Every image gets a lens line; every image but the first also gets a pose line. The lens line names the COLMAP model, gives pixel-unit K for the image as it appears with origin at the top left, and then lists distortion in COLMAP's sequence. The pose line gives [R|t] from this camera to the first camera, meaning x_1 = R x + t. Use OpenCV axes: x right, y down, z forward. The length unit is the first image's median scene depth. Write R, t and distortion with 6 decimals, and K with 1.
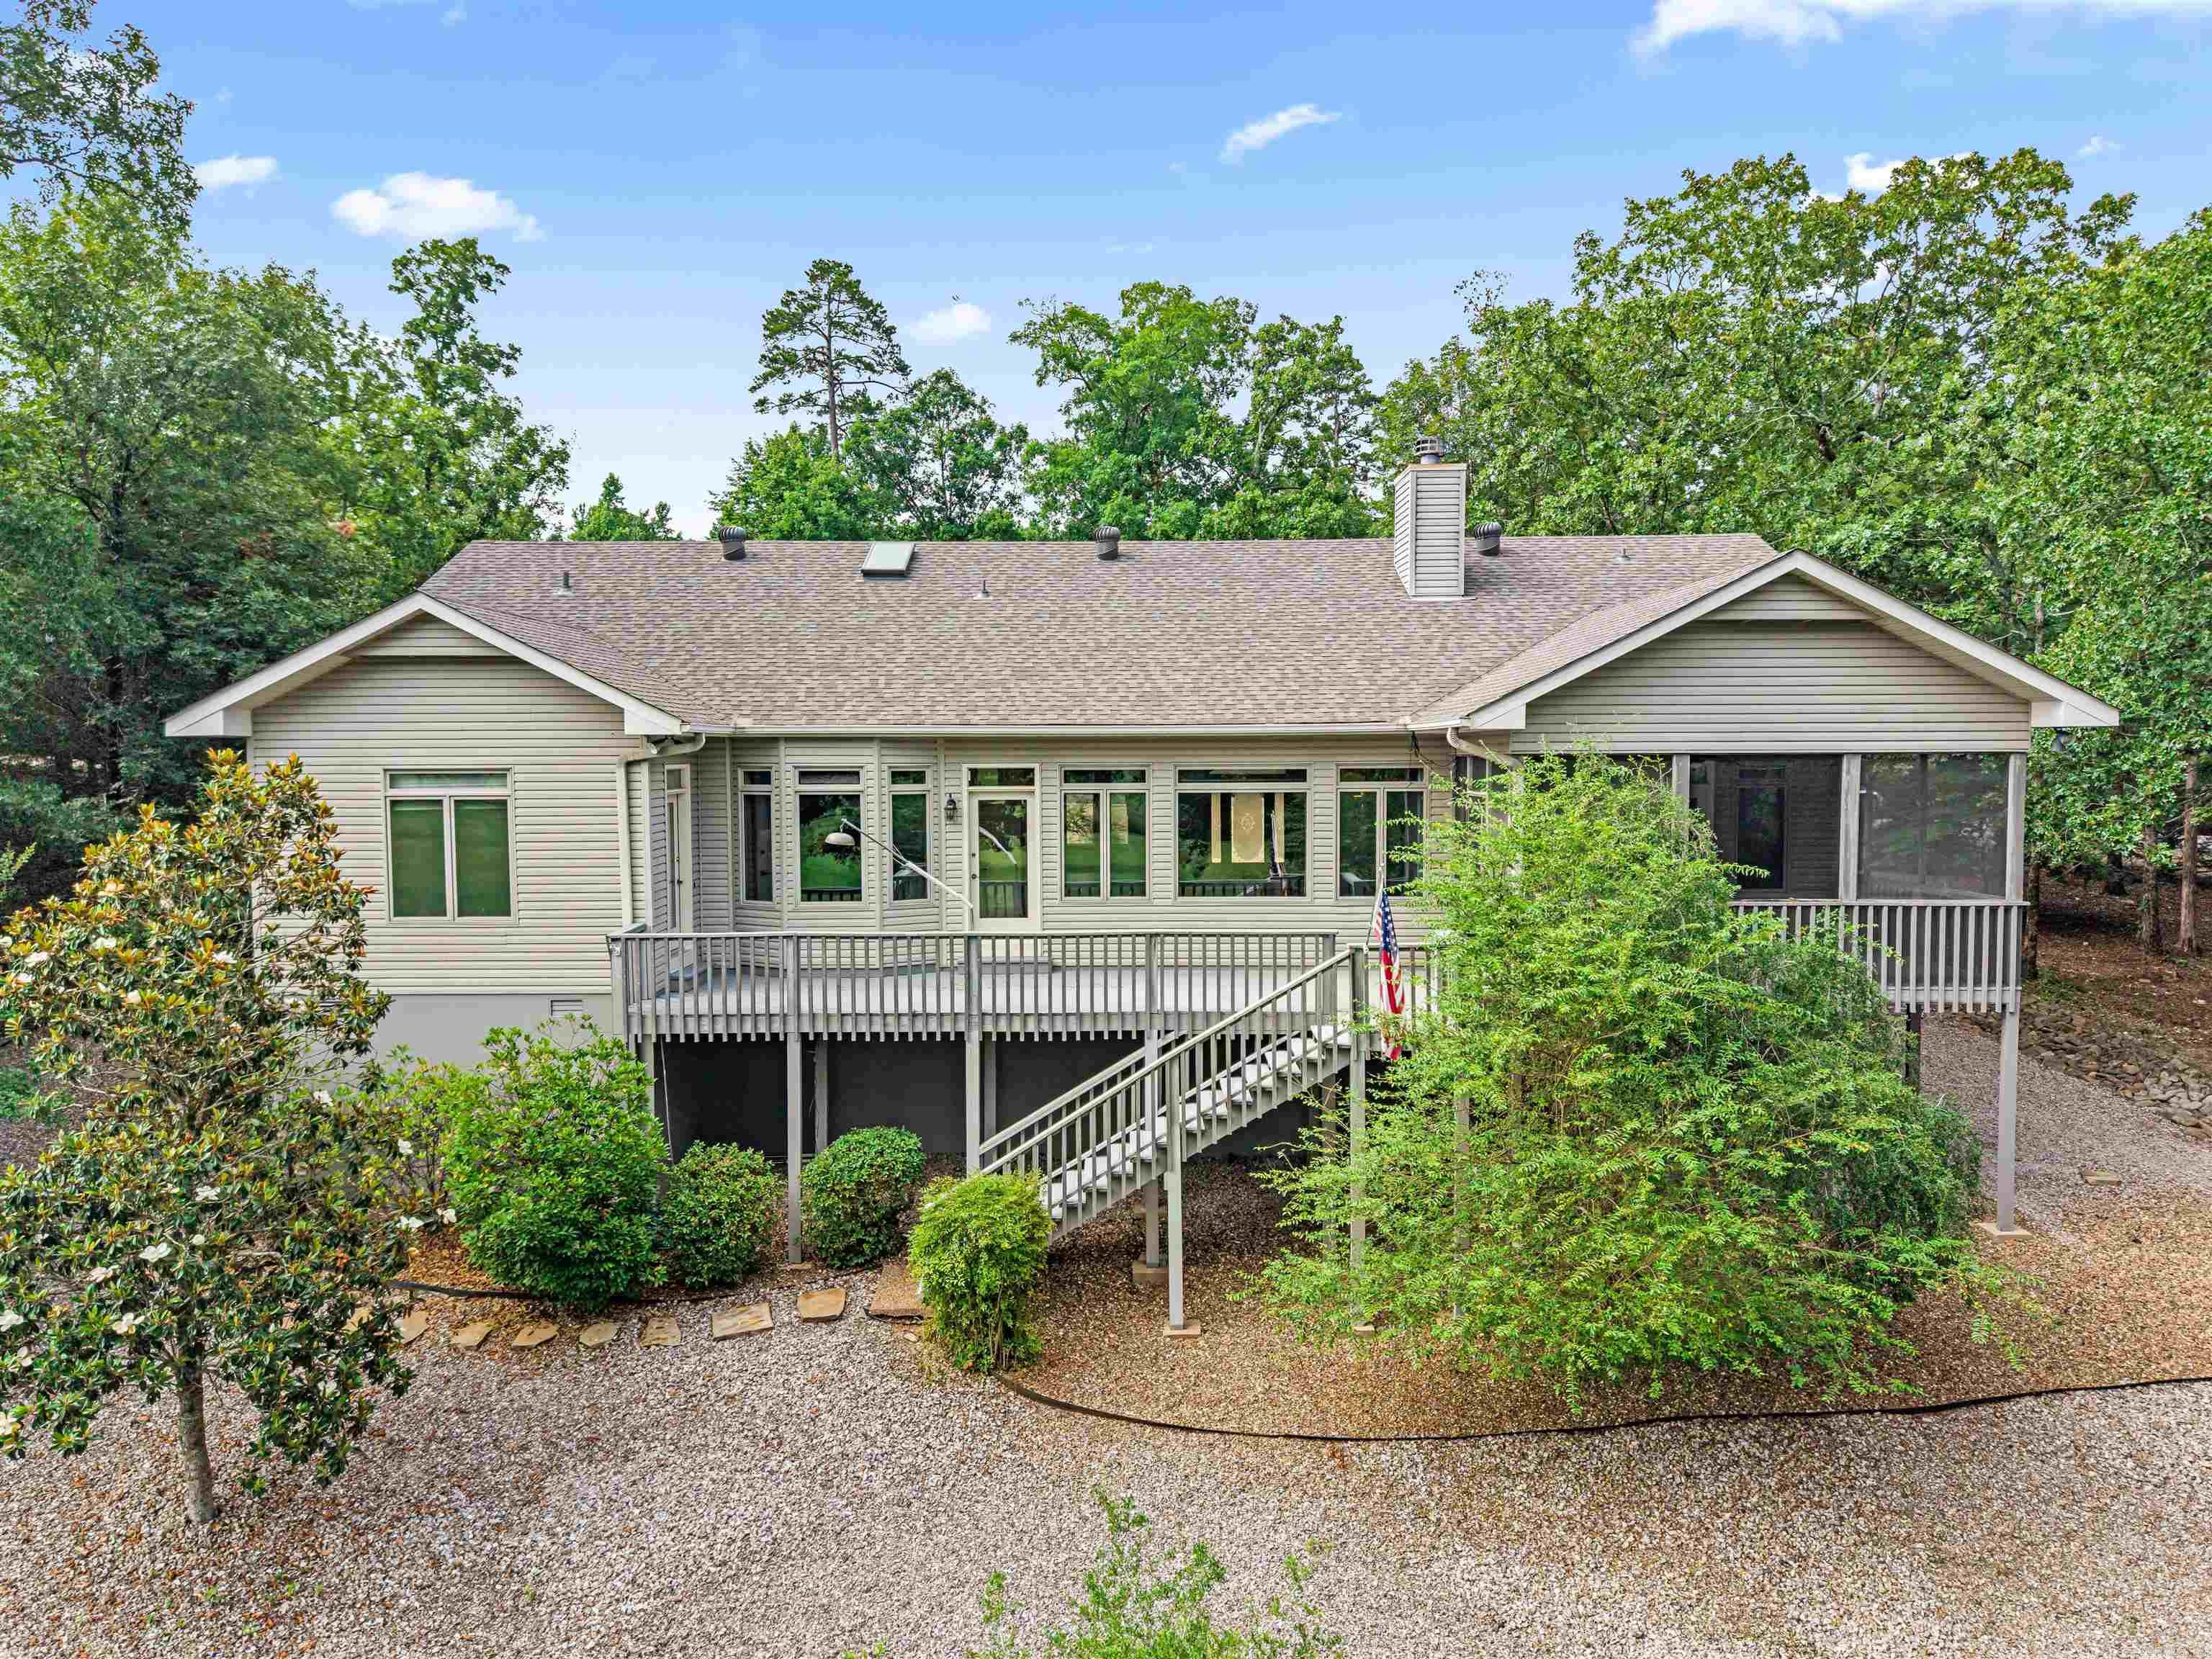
lens RADIAL K [[1509.4, 0, 1094.9], [0, 1509.4, 827.5], [0, 0, 1]] dist [0.019720, -0.023655]
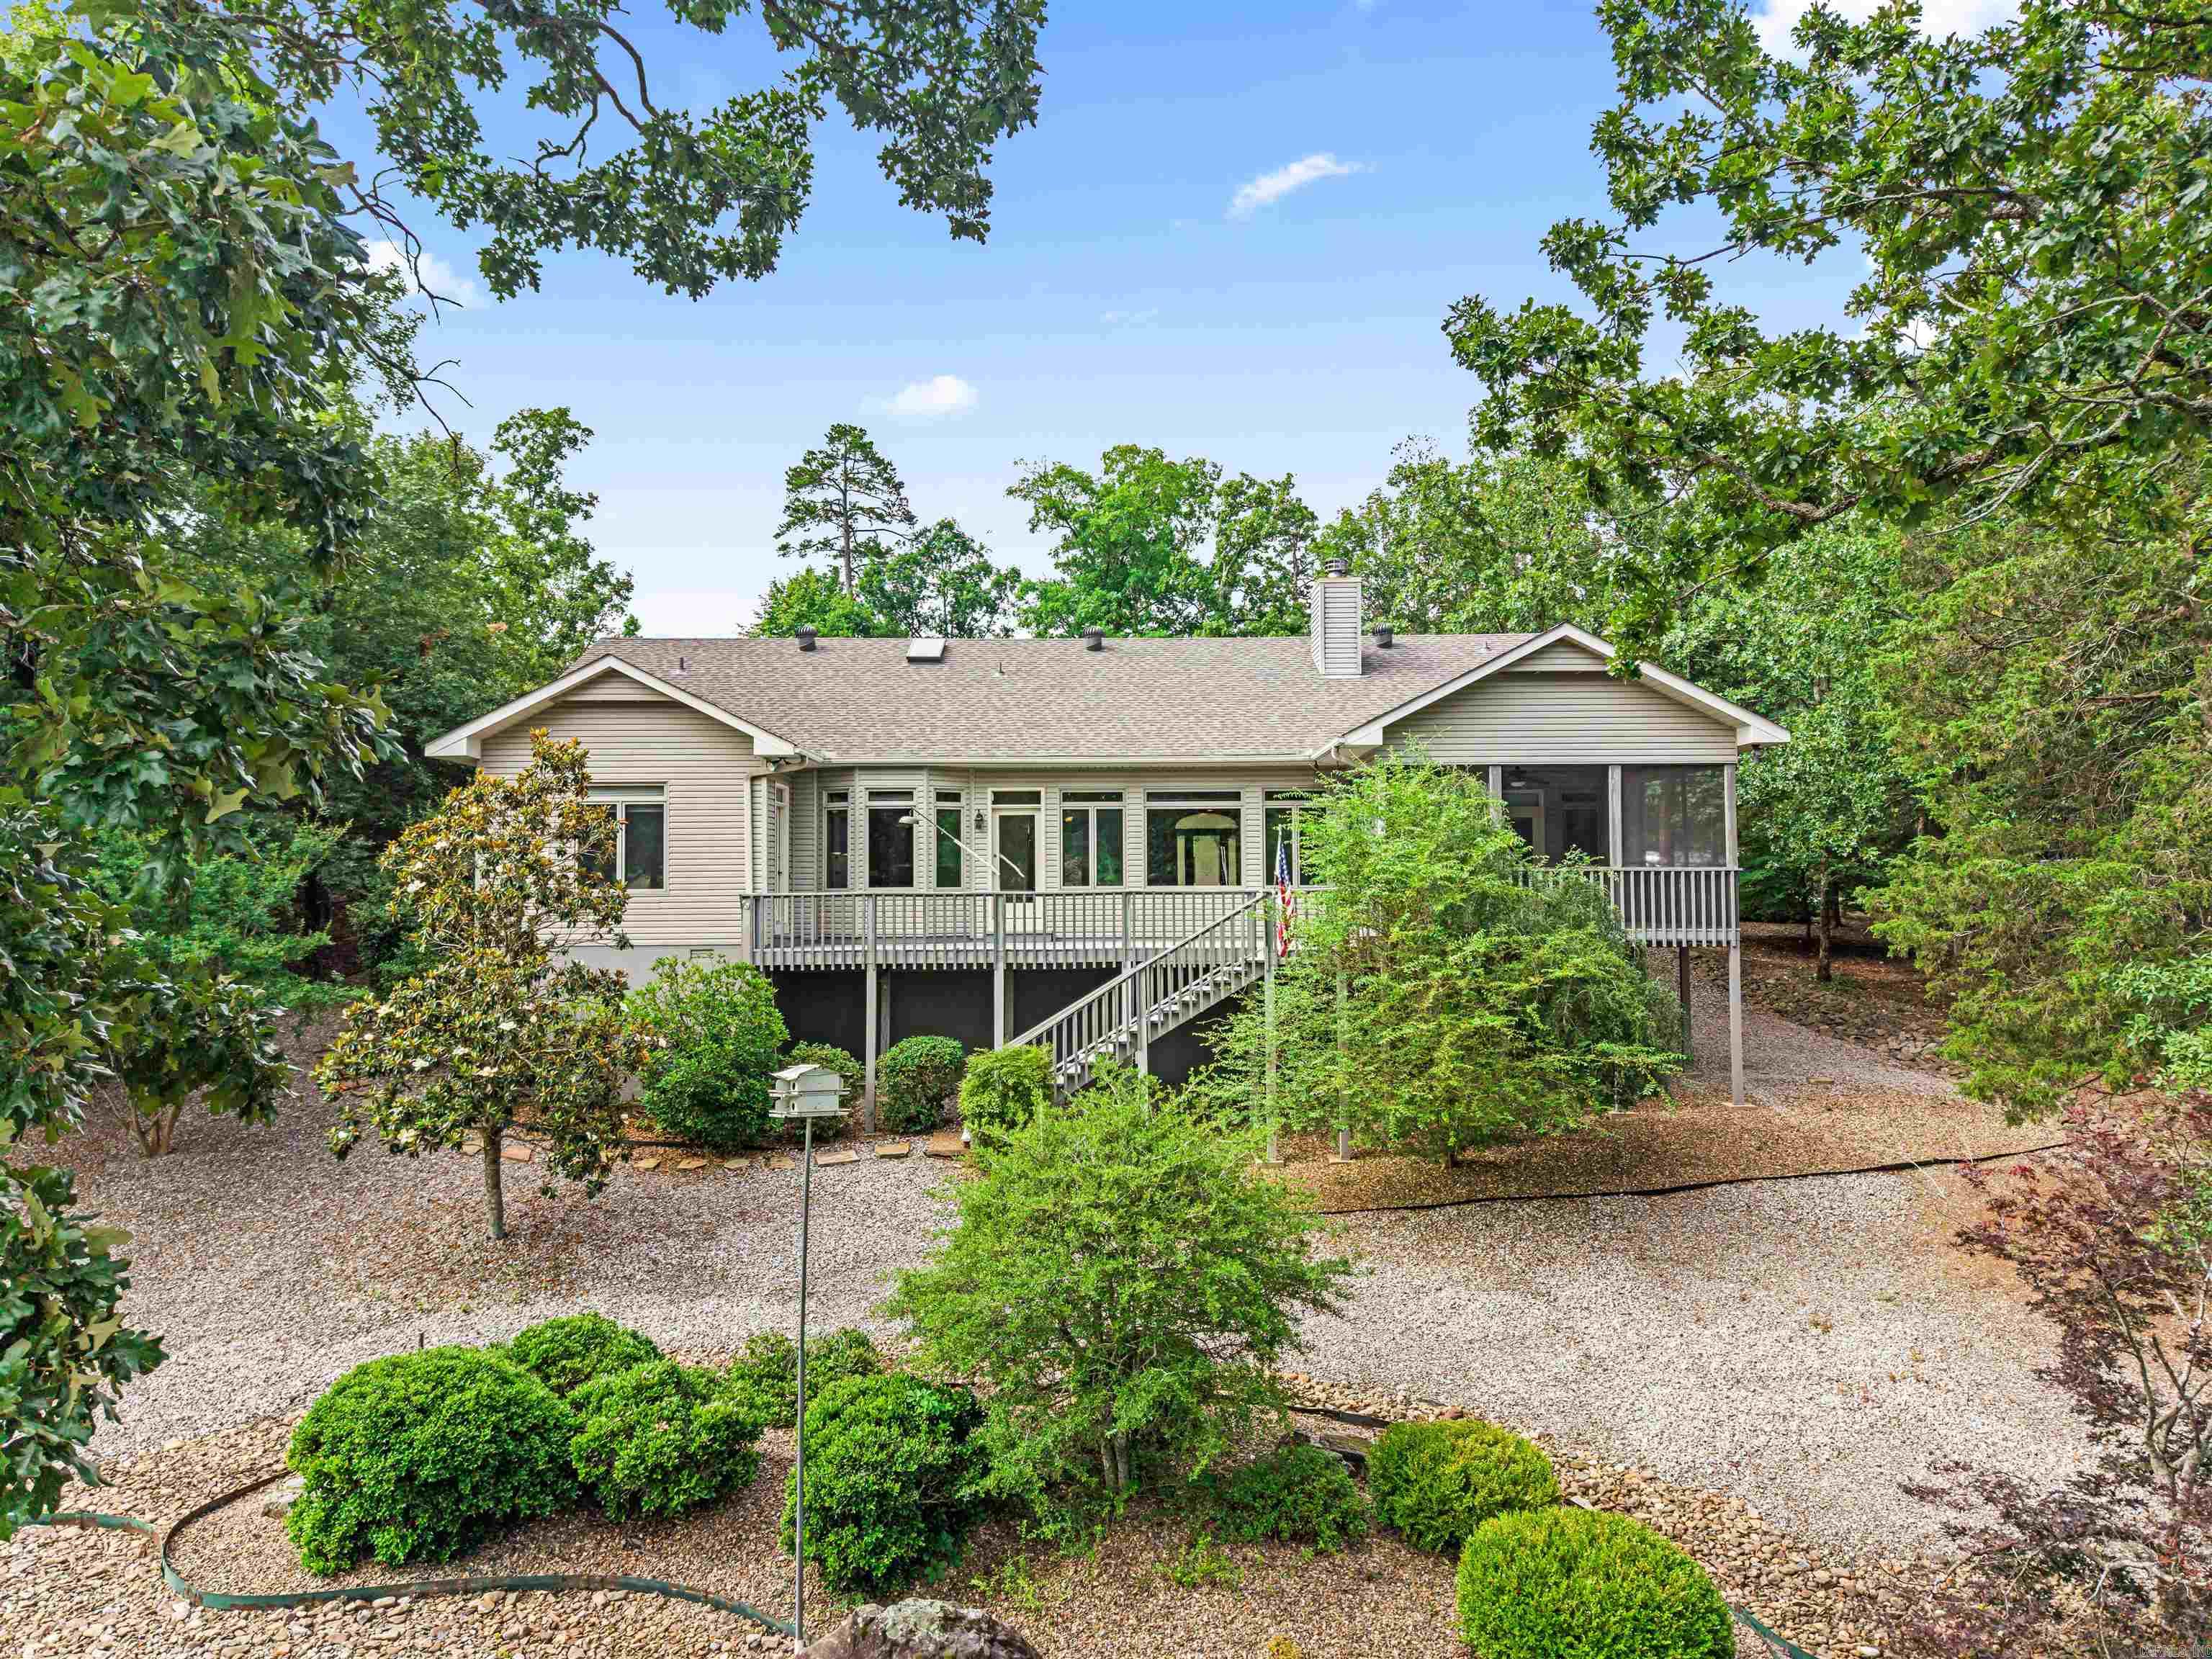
lens RADIAL K [[1542.0, 0, 1096.8], [0, 1542.0, 830.3], [0, 0, 1]] dist [0.114730, -0.339778]
pose [[0.999915, -0.000717, 0.012982, -0.003890], [0.002038, 0.994785, -0.101971, 0.070453], [-0.012841, 0.101989, 0.994703, -0.196529]]
